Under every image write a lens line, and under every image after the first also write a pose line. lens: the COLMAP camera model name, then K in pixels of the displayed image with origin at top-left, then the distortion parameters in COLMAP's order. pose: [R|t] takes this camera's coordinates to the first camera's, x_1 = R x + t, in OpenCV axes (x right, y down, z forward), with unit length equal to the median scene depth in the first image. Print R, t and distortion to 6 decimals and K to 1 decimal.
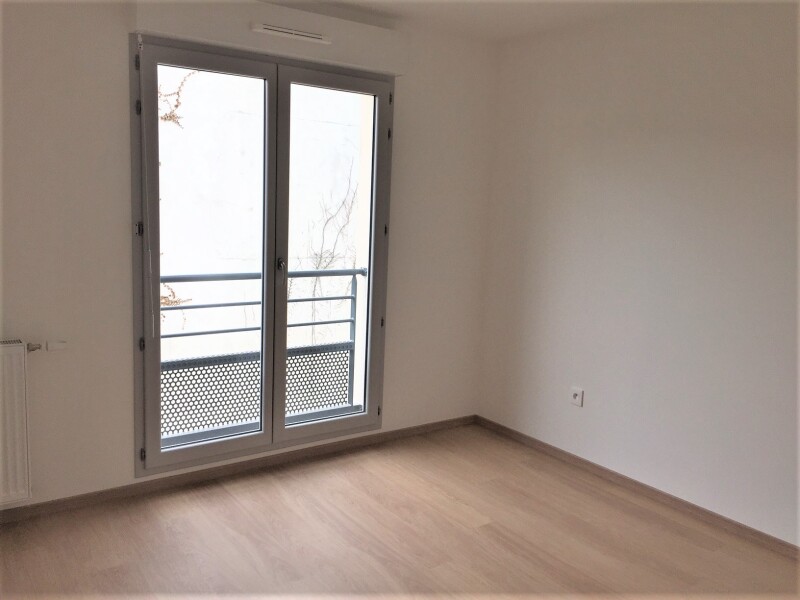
lens RADIAL K [[684.7, 0, 404.1], [0, 684.7, 295.1], [0, 0, 1]] dist [0.010160, -0.022227]
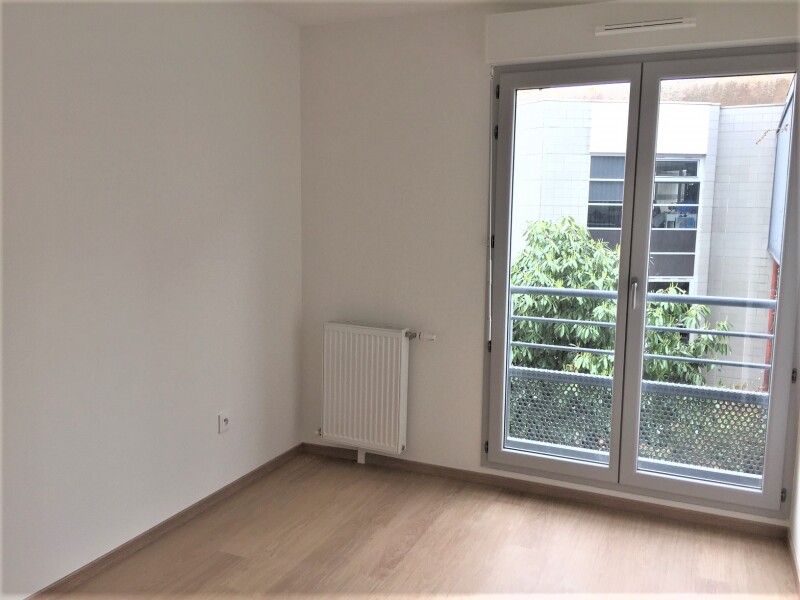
lens RADIAL K [[684.7, 0, 398.0], [0, 684.7, 302.9], [0, 0, 1]] dist [0.010160, -0.022227]
pose [[0.464890, 0.099272, -0.879786, 0.653593], [-0.119817, 0.991607, 0.048577, -0.042765], [0.877224, 0.082830, 0.472882, 0.437064]]
